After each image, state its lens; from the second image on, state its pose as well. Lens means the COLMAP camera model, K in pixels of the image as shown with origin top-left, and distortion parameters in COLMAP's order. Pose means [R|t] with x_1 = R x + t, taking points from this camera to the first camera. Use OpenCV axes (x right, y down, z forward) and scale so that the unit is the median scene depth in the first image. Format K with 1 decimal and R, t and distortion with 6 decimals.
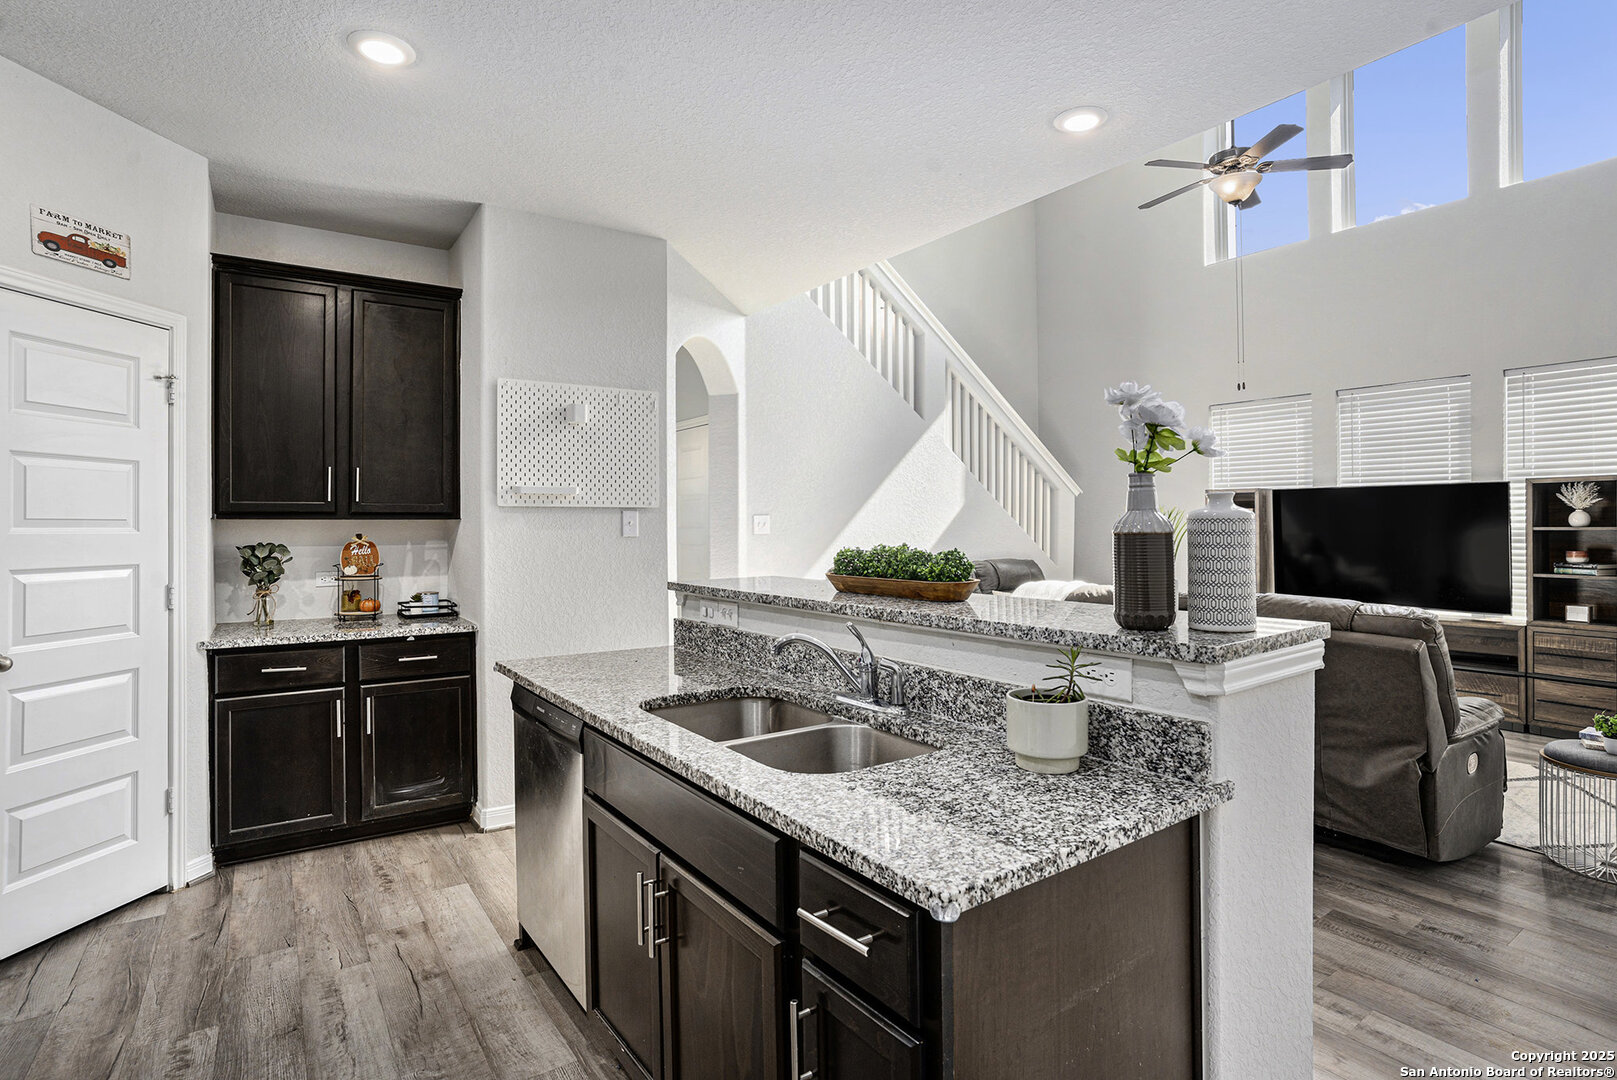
lens RADIAL K [[808.5, 0, 808.1], [0, 808.5, 514.9], [0, 0, 1]] dist [-0.076546, 0.032019]
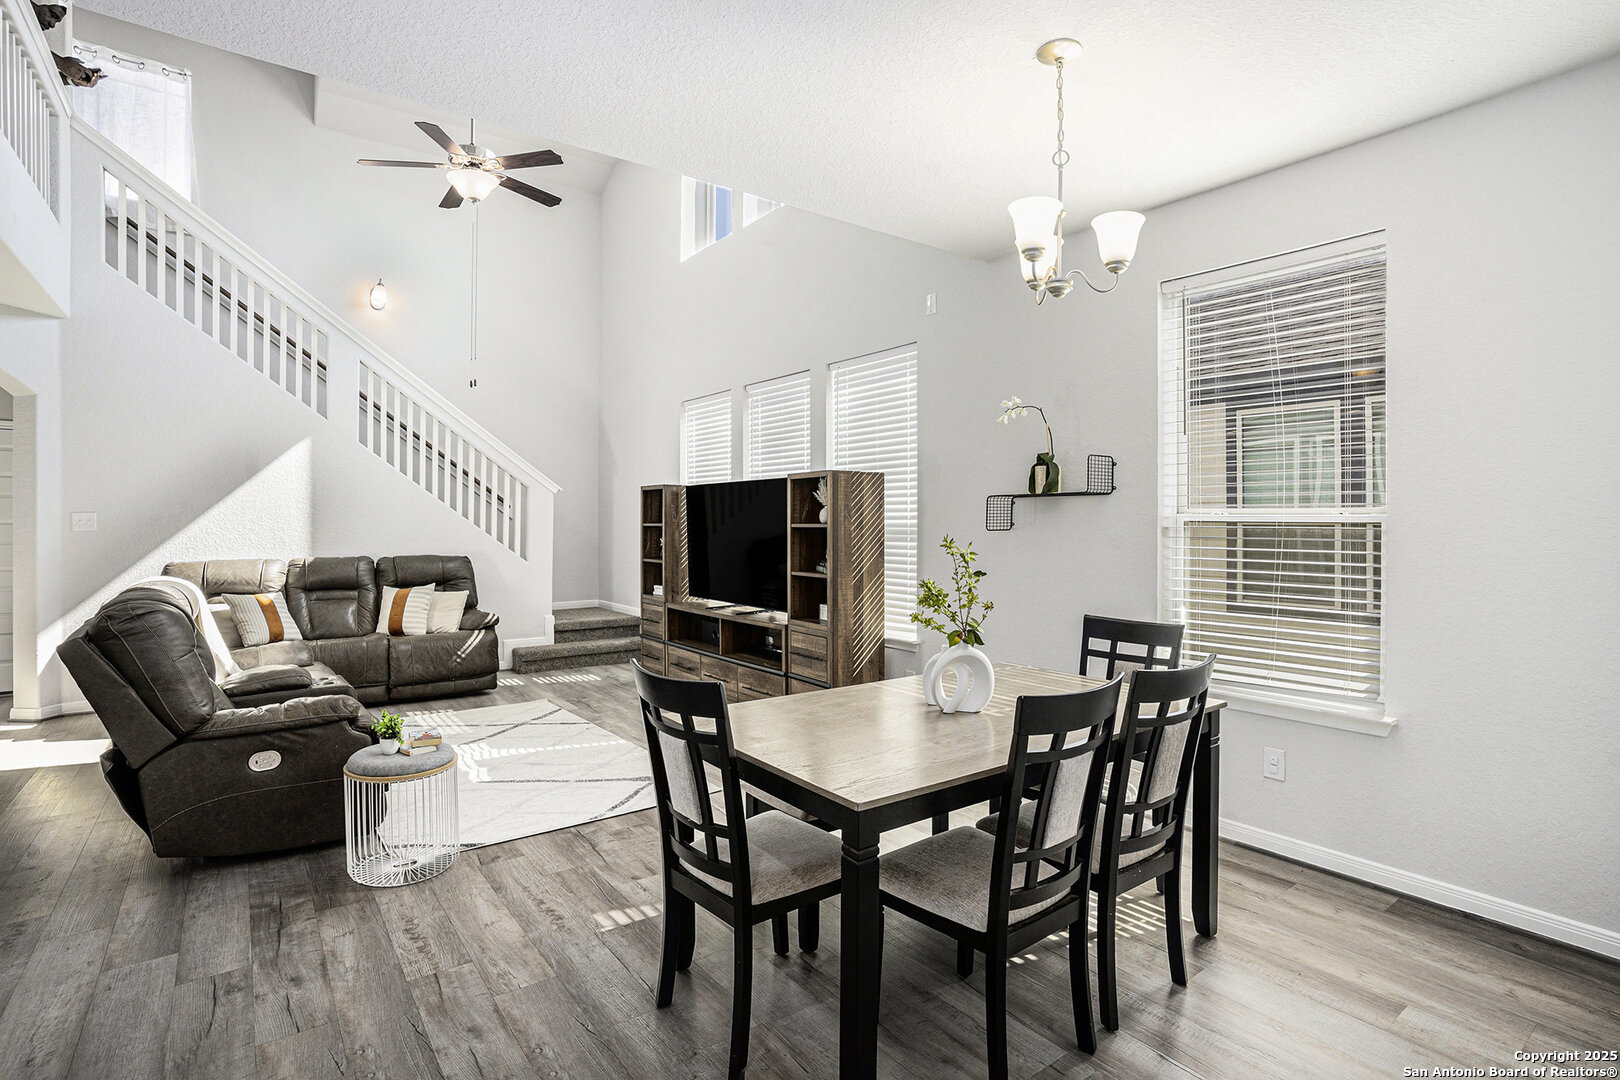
lens RADIAL K [[810.0, 0, 809.6], [0, 810.0, 514.9], [0, 0, 1]] dist [-0.076546, 0.032019]
pose [[0.999623, -0.000211, 0.027467, 0.931522], [0.000077, 0.999988, 0.004859, -0.001119], [-0.027468, -0.004855, 0.999611, -0.025289]]
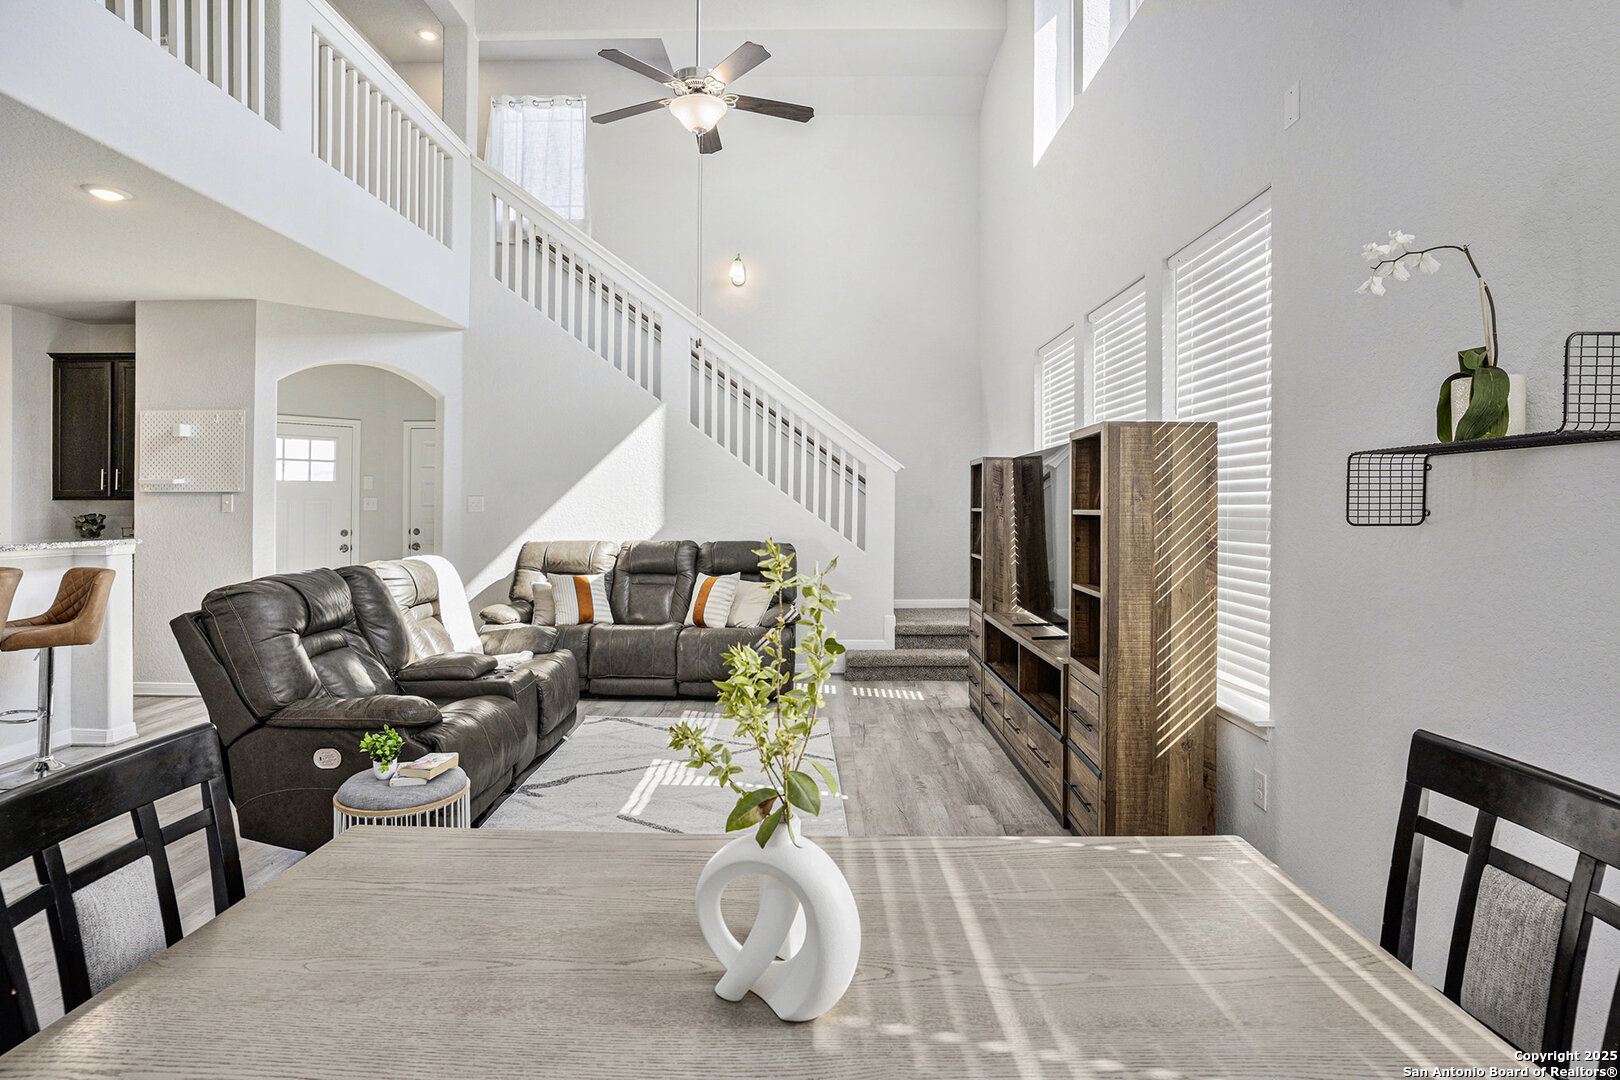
lens RADIAL K [[842.5, 0, 803.0], [0, 842.5, 505.8], [0, 0, 1]] dist [-0.040137, 0.000854]
pose [[0.809766, 0.002824, -0.586746, 1.162278], [0.004109, 0.999937, 0.010483, 0.004111], [0.586739, -0.010900, 0.809703, 0.316442]]
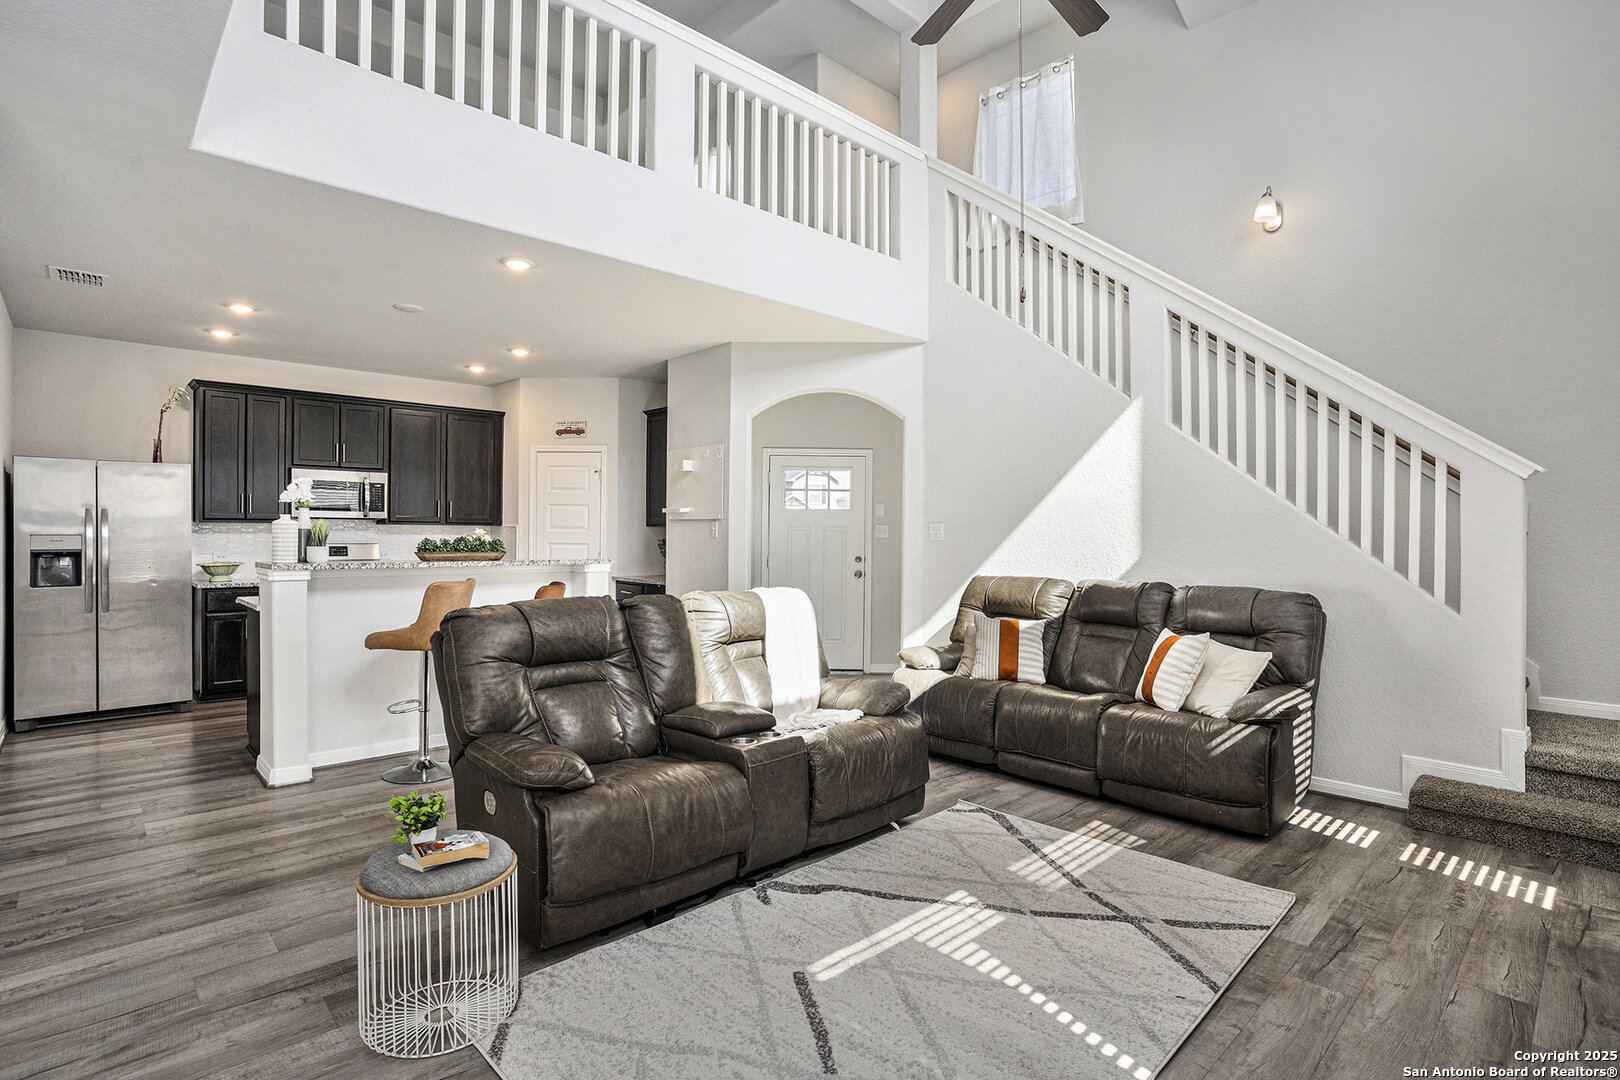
lens RADIAL K [[810.0, 0, 809.6], [0, 810.0, 514.9], [0, 0, 1]] dist [-0.076546, 0.032019]
pose [[0.147168, -0.015967, -0.988983, 1.095050], [0.003005, 0.999872, -0.015696, 0.006760], [0.989107, -0.000662, 0.147197, 0.741550]]
